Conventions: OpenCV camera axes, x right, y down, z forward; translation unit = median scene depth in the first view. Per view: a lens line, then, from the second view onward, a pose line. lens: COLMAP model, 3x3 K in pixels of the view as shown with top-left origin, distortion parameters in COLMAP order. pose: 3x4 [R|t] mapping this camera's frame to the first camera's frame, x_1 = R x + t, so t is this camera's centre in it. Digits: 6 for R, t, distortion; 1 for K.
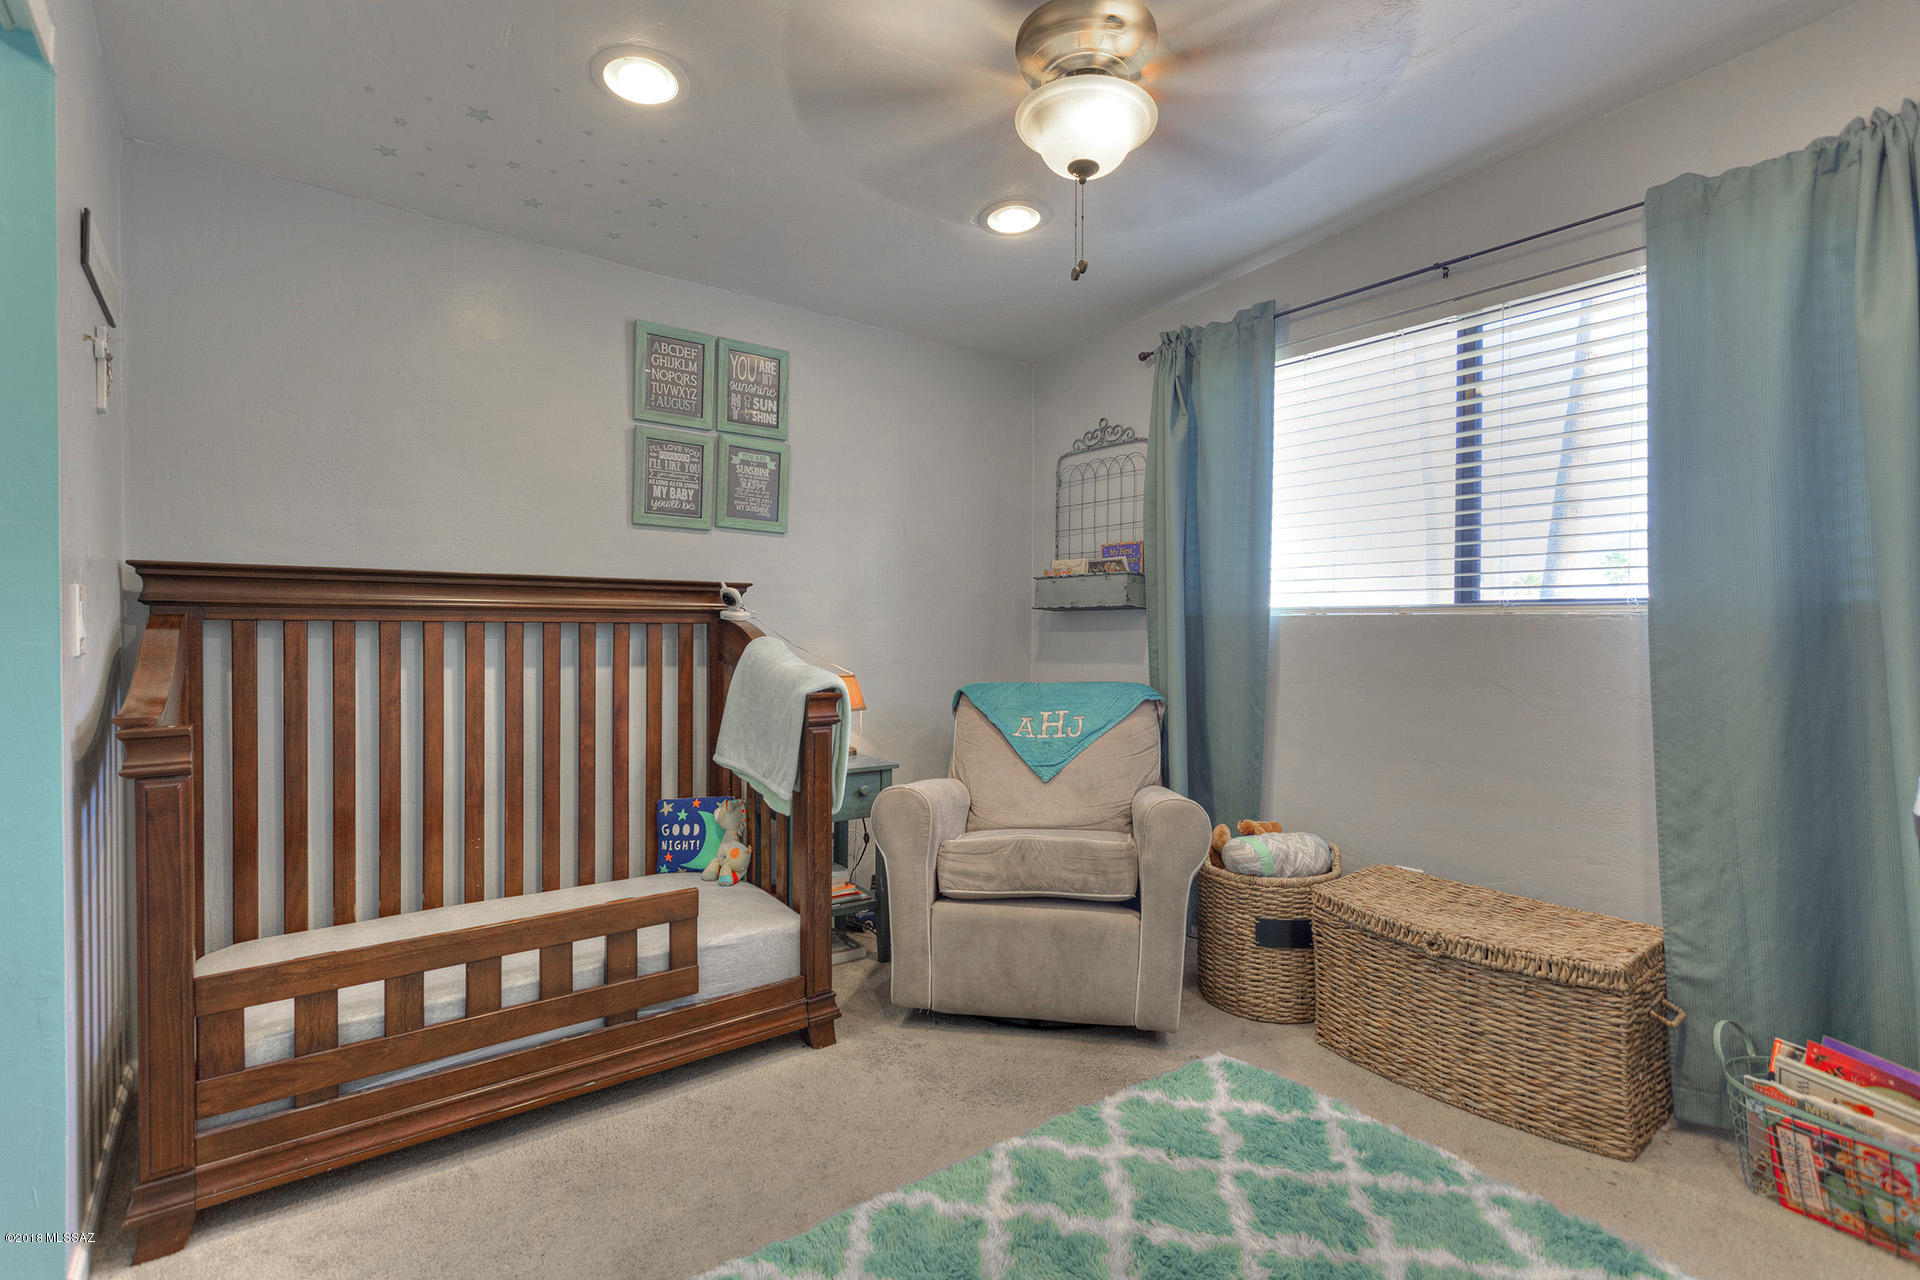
lens RADIAL K [[918.9, 0, 956.1], [0, 918.9, 638.5], [0, 0, 1]] dist [0.012029, 0.001041]
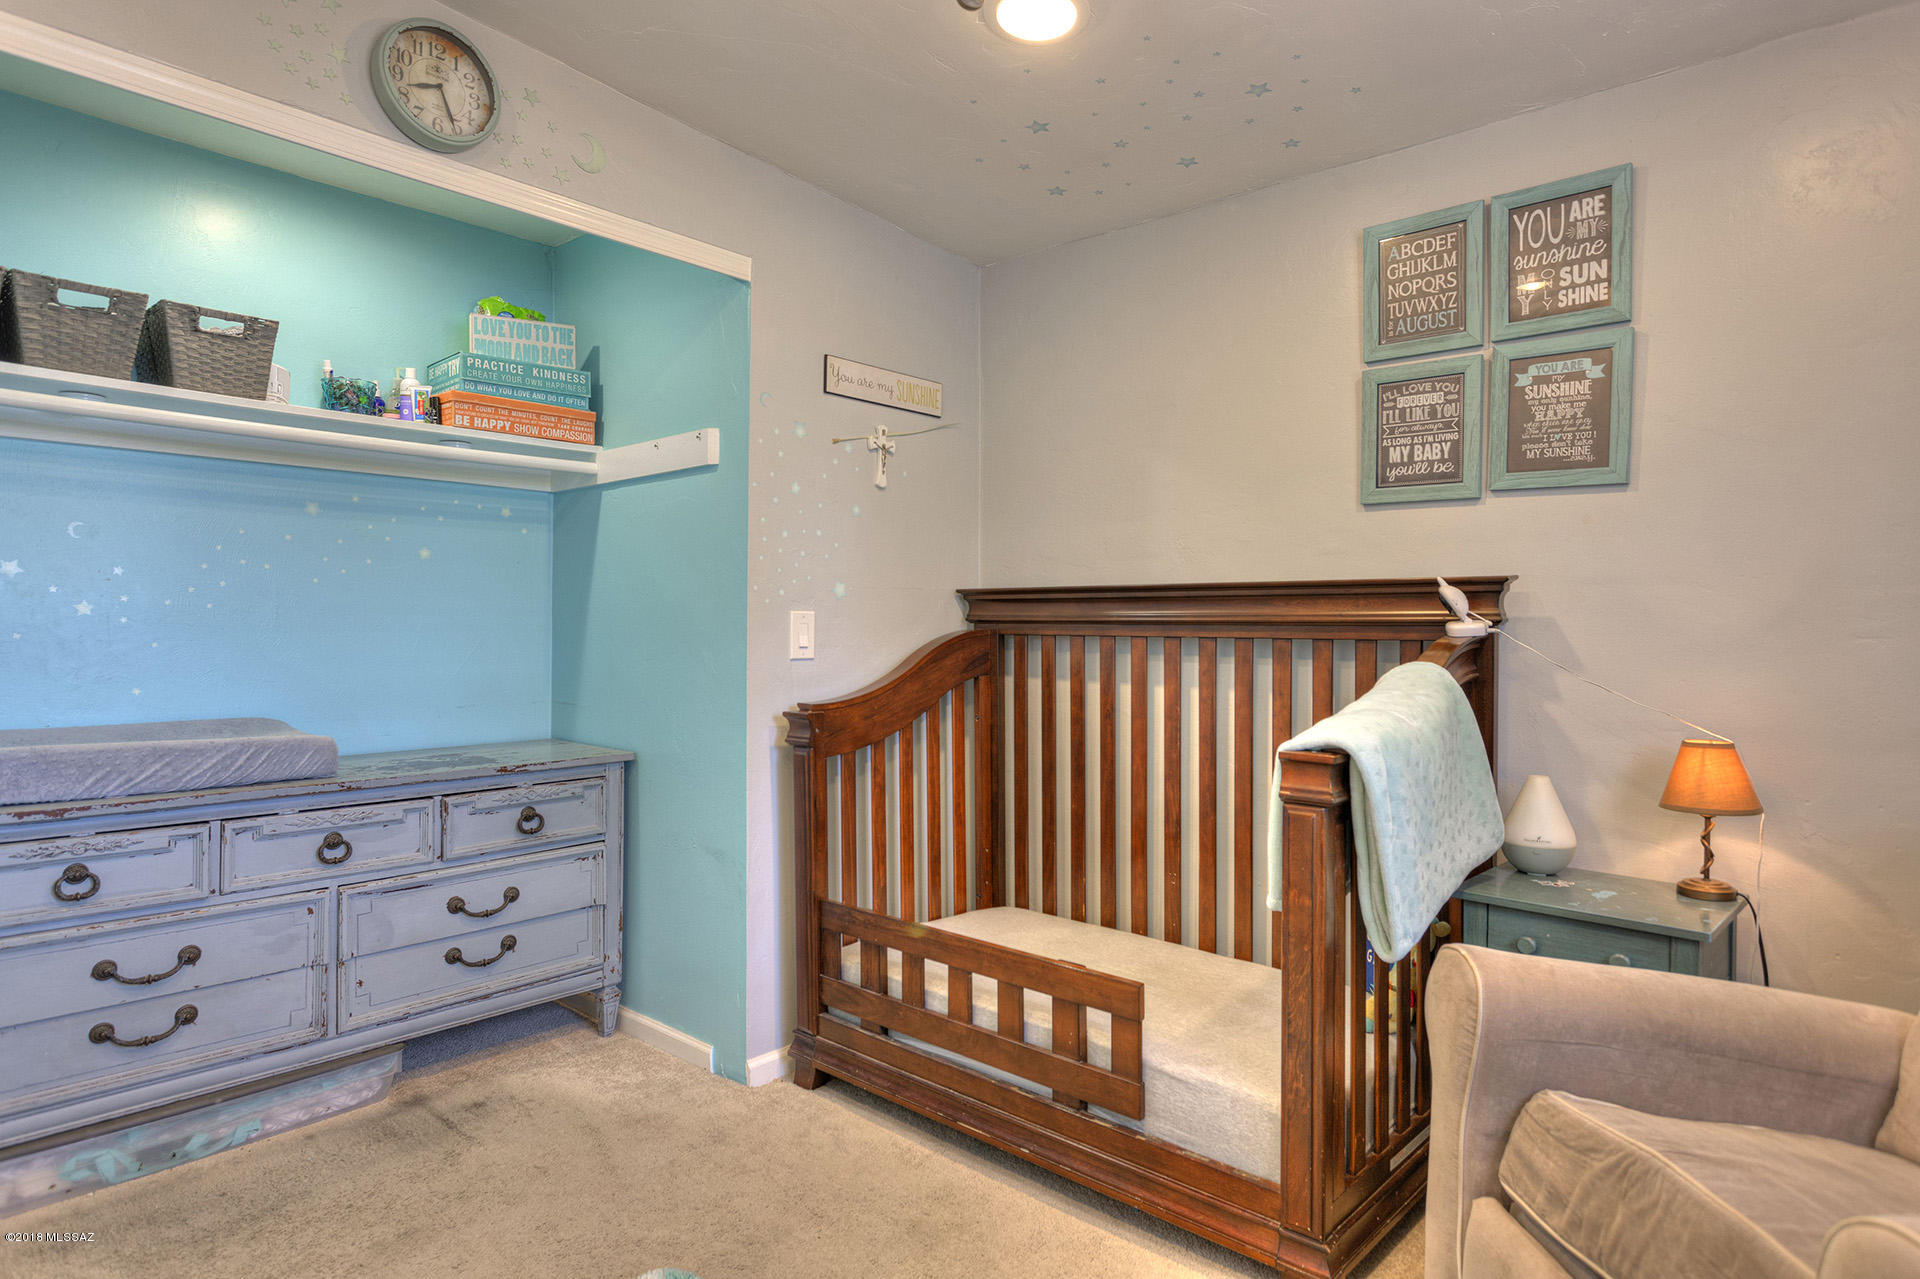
lens RADIAL K [[1100.6, 0, 955.7], [0, 1100.6, 636.9], [0, 0, 1]] dist [-0.008535, 0.000921]
pose [[0.161214, 0.002760, -0.986916, 0.459369], [-0.018270, 0.999833, -0.000188, -0.012888], [0.986750, 0.018062, 0.161237, 0.530191]]
